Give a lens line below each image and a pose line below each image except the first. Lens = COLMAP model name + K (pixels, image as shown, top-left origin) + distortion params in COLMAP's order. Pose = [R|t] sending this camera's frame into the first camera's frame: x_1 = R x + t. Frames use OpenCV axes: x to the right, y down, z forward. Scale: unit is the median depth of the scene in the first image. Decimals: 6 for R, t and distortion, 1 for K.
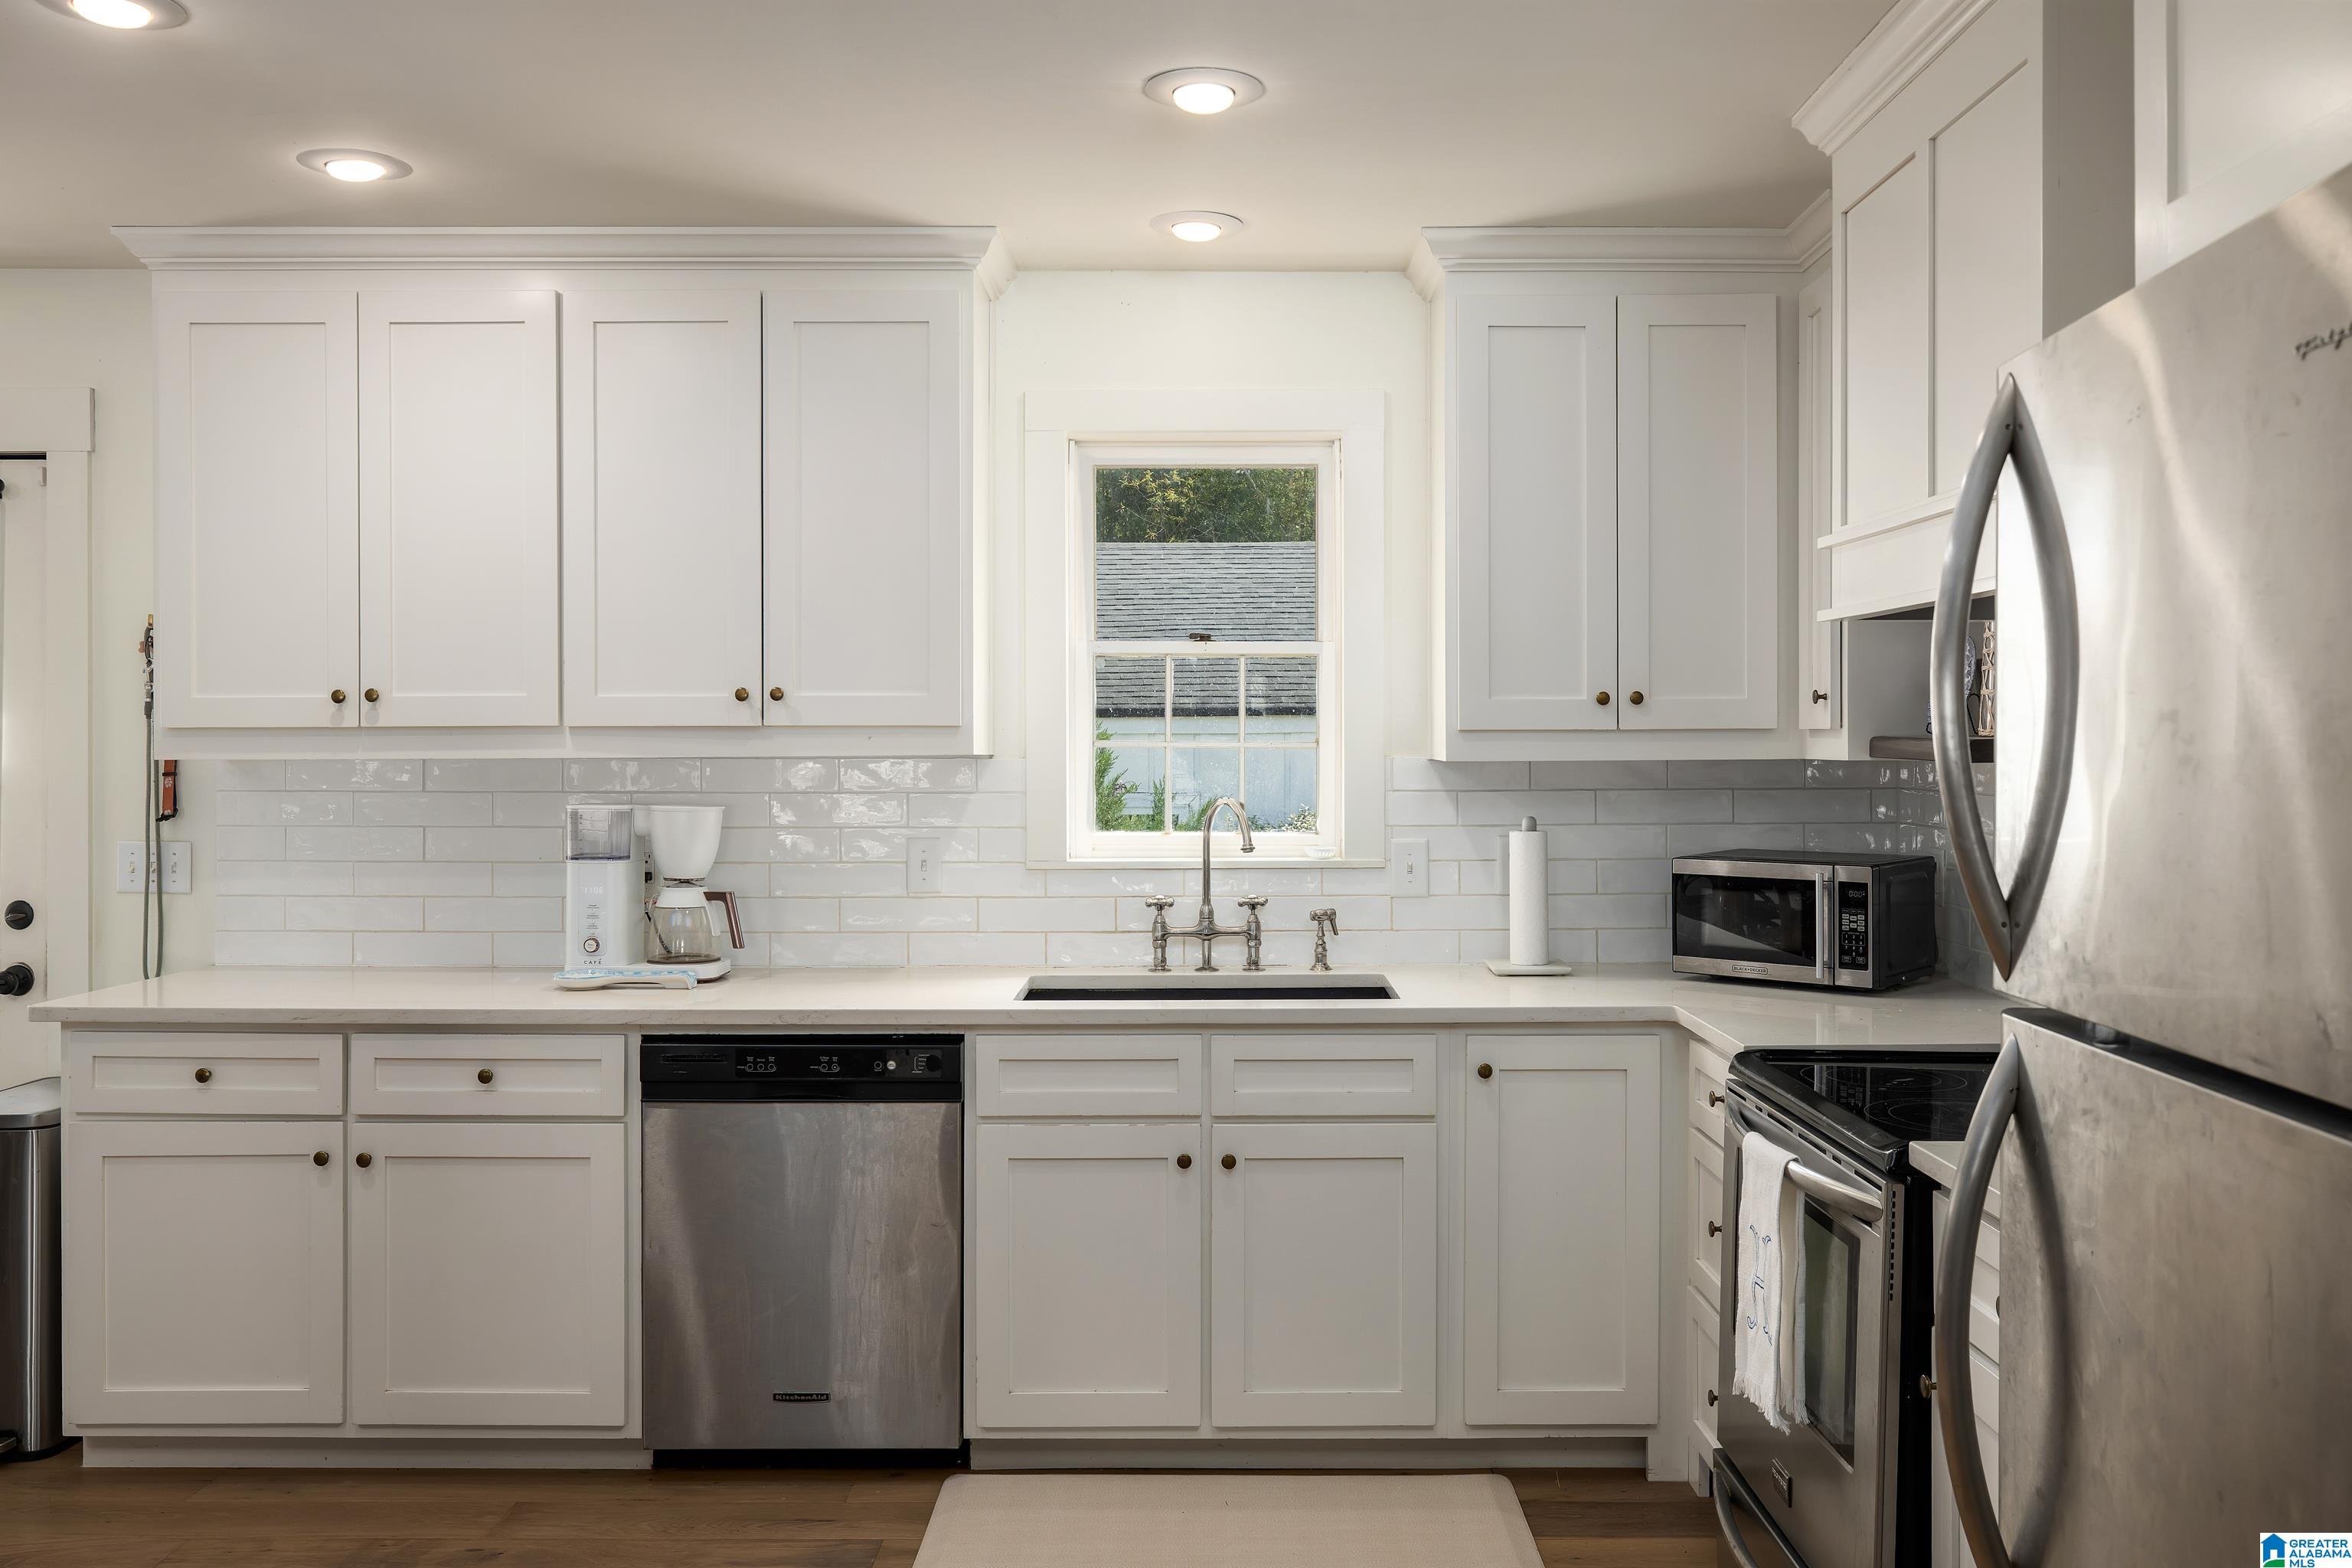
lens RADIAL K [[1936.9, 0, 1217.8], [0, 1936.9, 759.3], [0, 0, 1]] dist [0.004600, -0.019698]
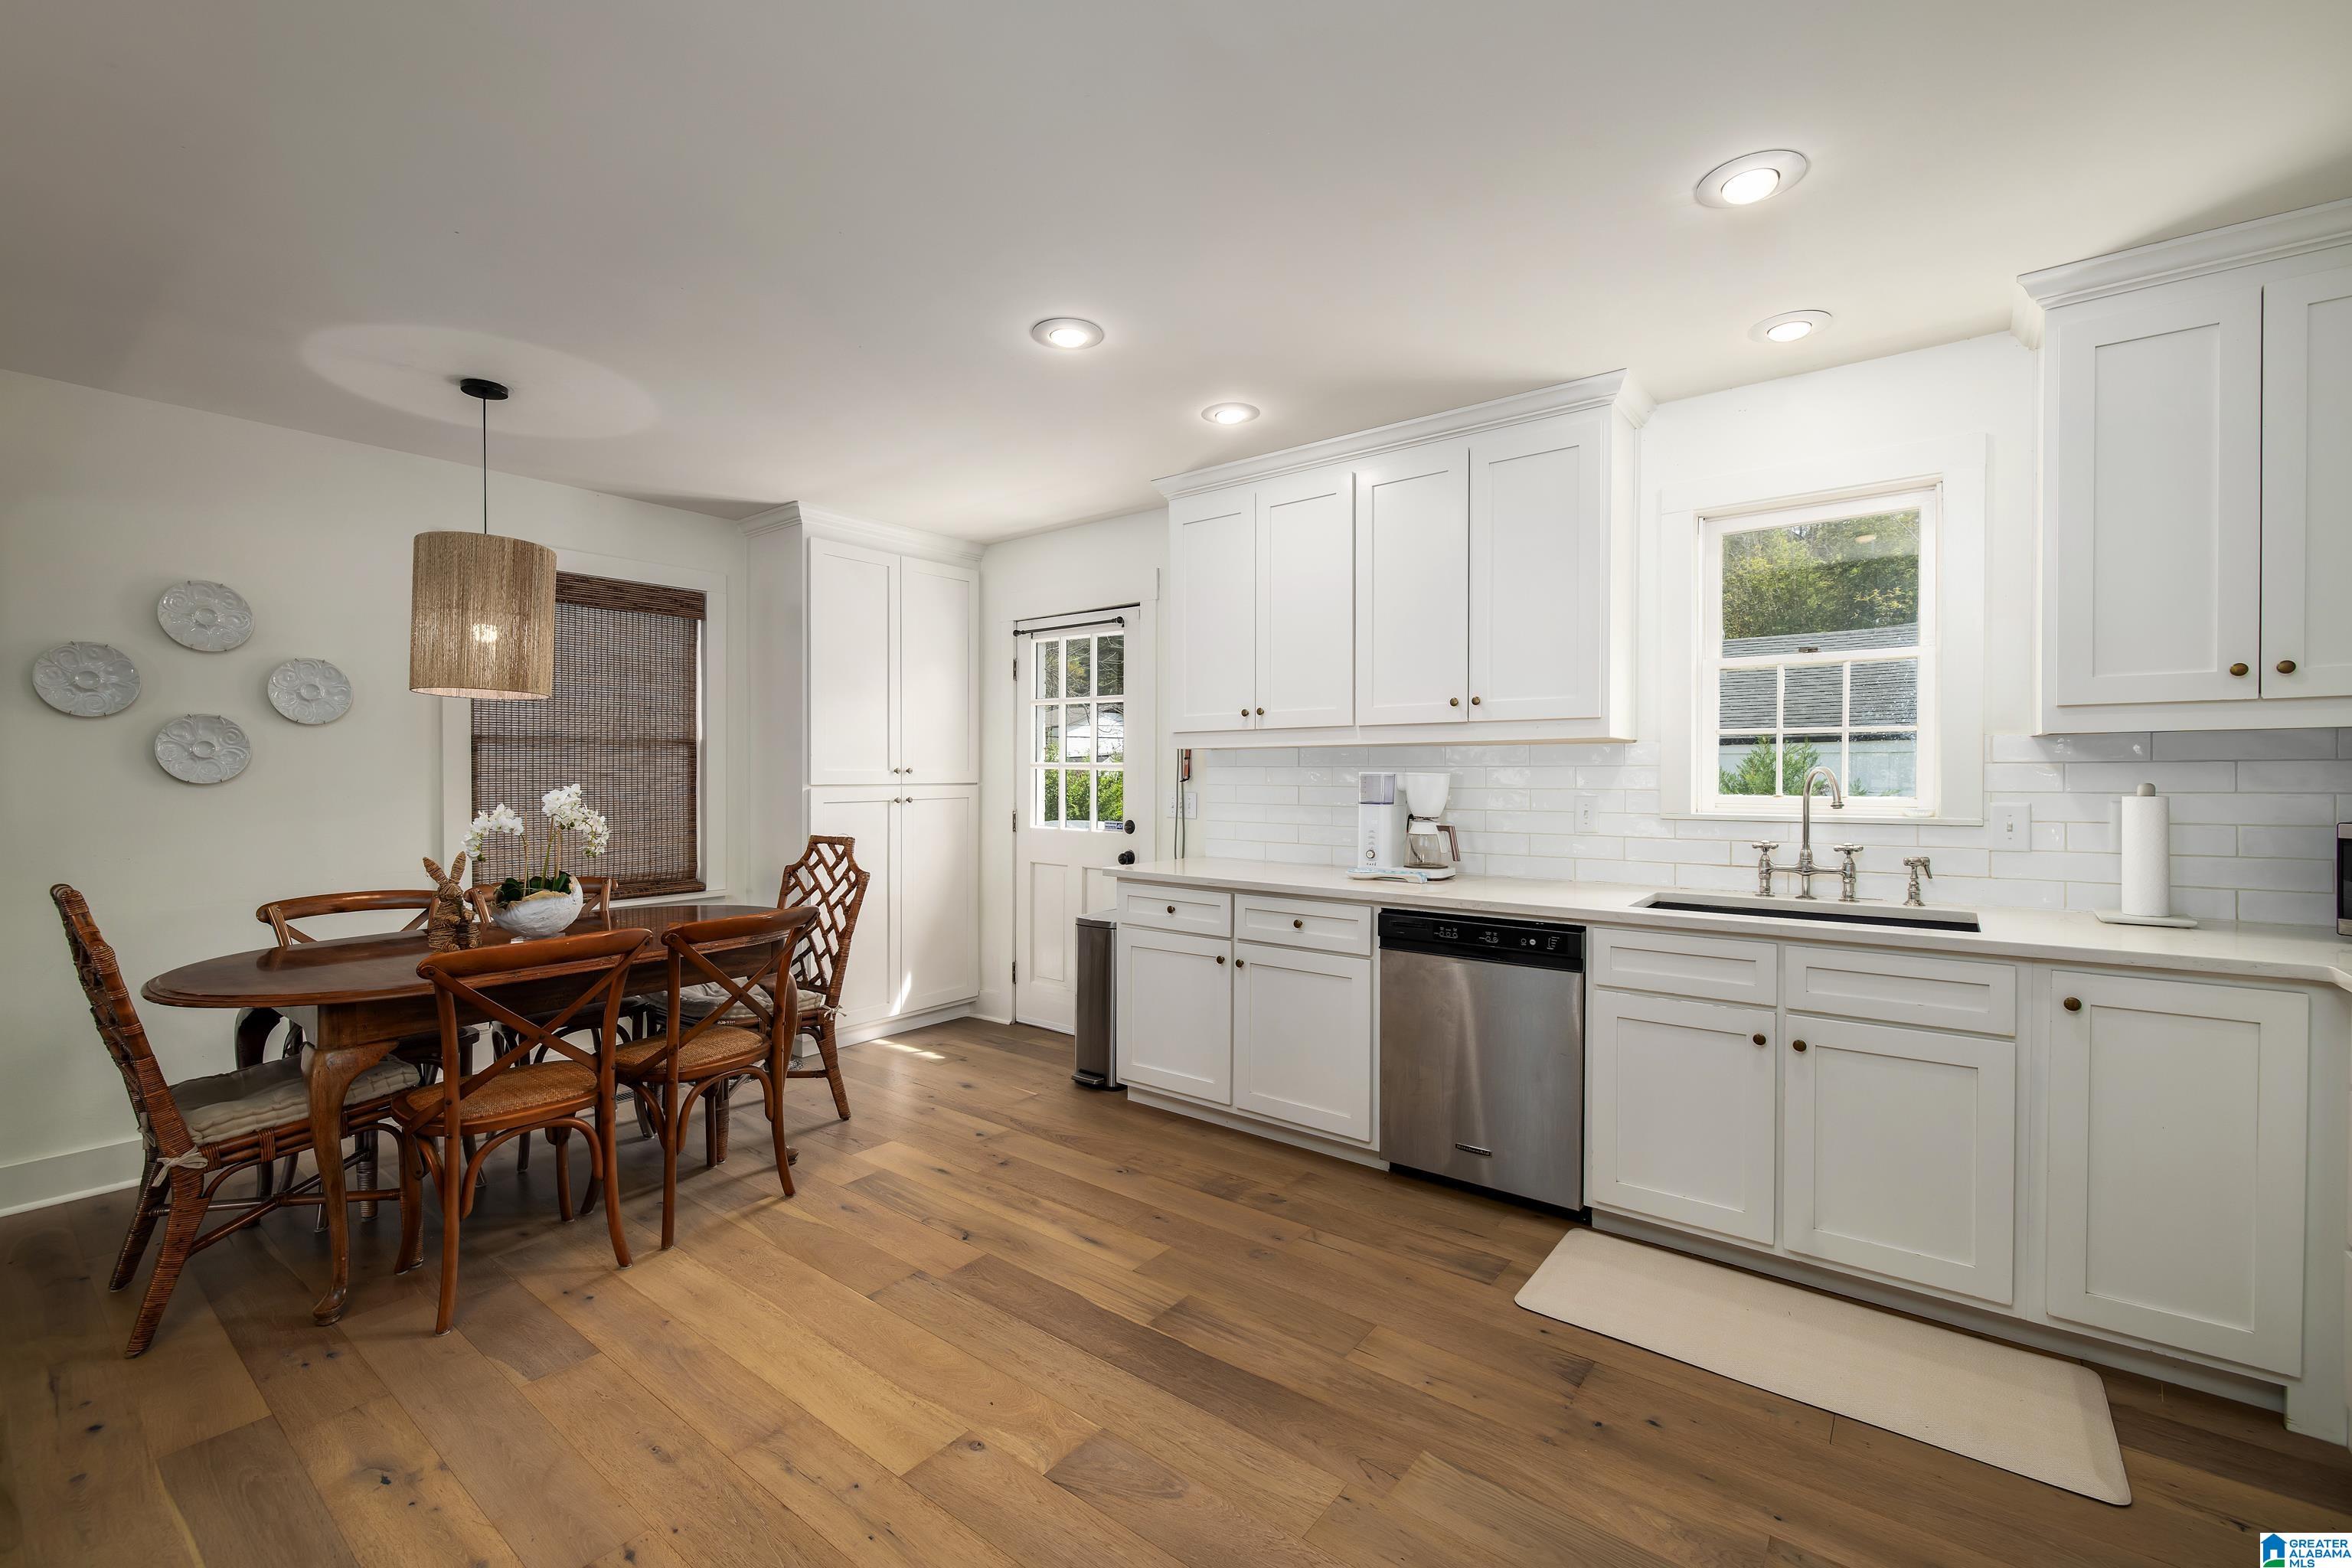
lens RADIAL K [[982.9, 0, 1170.6], [0, 982.9, 784.4], [0, 0, 1]] dist [0.000093, 0.000105]
pose [[0.784204, 0.007191, -0.620461, 0.074032], [-0.004065, 0.999971, 0.006452, 0.029981], [0.620490, -0.002538, 0.784211, 0.213856]]
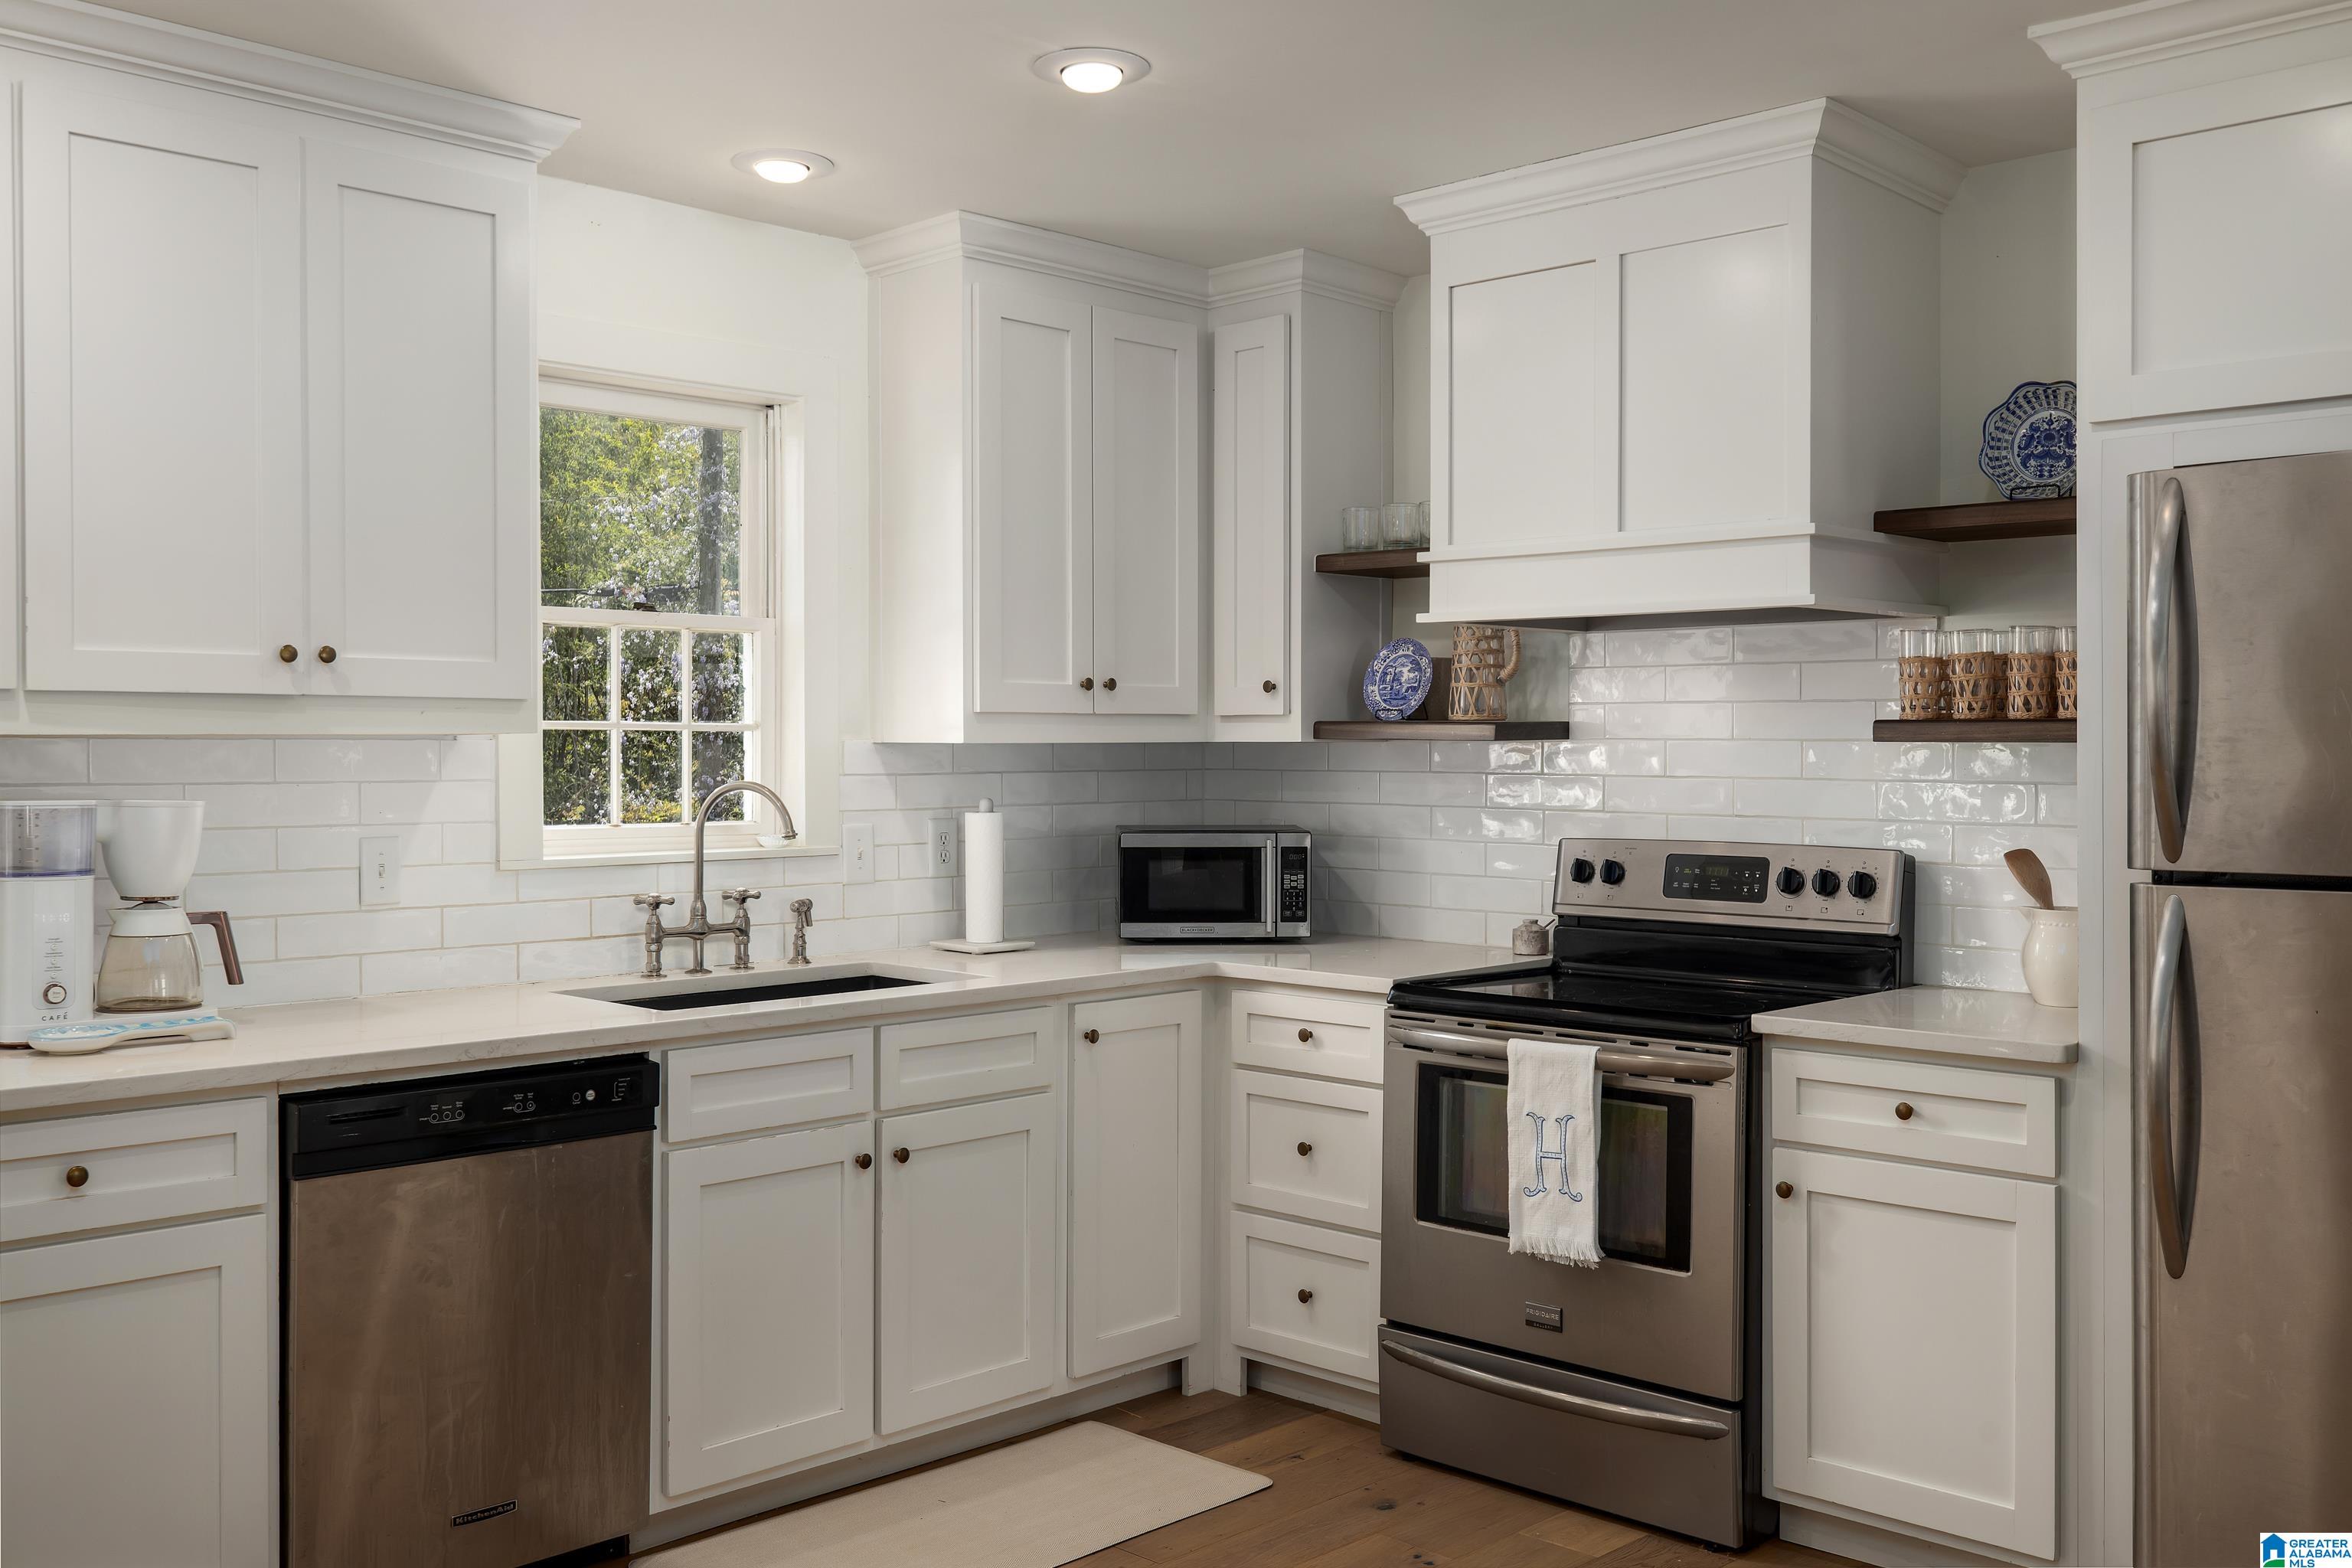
lens RADIAL K [[2158.3, 0, 1165.2], [0, 2158.3, 763.5], [0, 0, 1]] dist [0.027701, 0.000000]
pose [[0.700904, -0.003473, 0.713248, -0.610542], [0.002881, 0.999994, 0.002038, 0.009631], [-0.713250, 0.000627, 0.700909, 0.137123]]
